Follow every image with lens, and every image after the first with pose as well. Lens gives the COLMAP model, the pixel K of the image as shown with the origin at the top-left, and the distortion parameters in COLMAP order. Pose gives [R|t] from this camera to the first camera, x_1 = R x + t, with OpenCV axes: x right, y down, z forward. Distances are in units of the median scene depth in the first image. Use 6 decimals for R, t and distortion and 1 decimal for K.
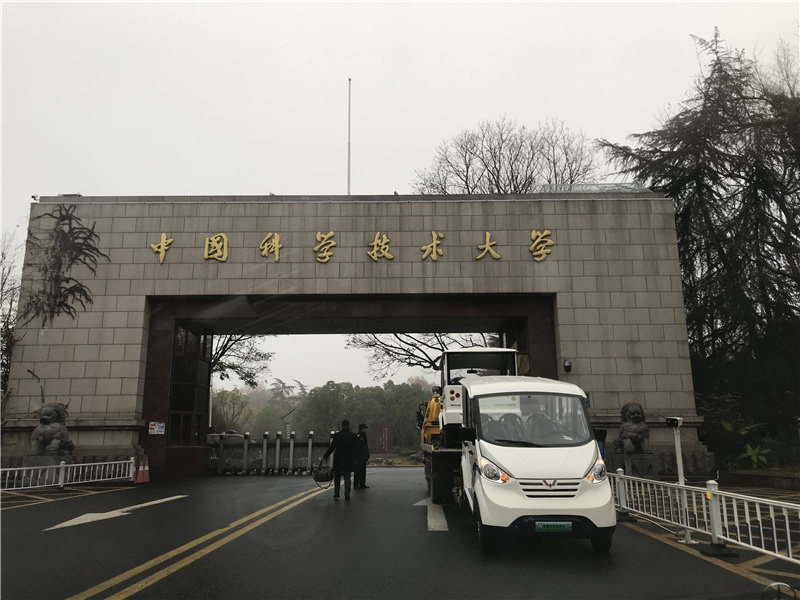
lens RADIAL K [[673.5, 0, 403.5], [0, 673.5, 278.8], [0, 0, 1]] dist [0.003568, -0.002142]
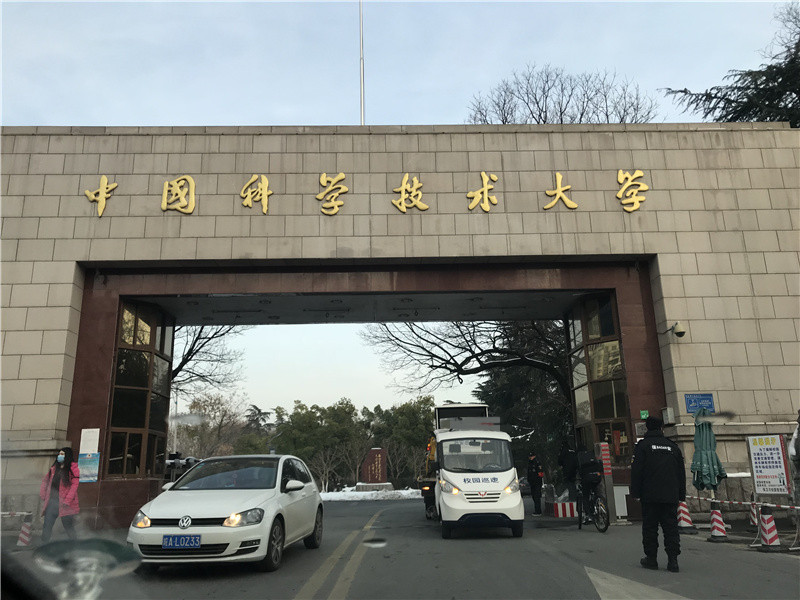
lens RADIAL K [[673.5, 0, 403.5], [0, 673.5, 278.8], [0, 0, 1]] dist [0.003568, -0.002142]
pose [[0.999239, -0.004516, 0.038751, -0.069619], [0.006170, 0.999071, -0.042657, 0.074148], [-0.038522, 0.042864, 0.998338, 0.287315]]
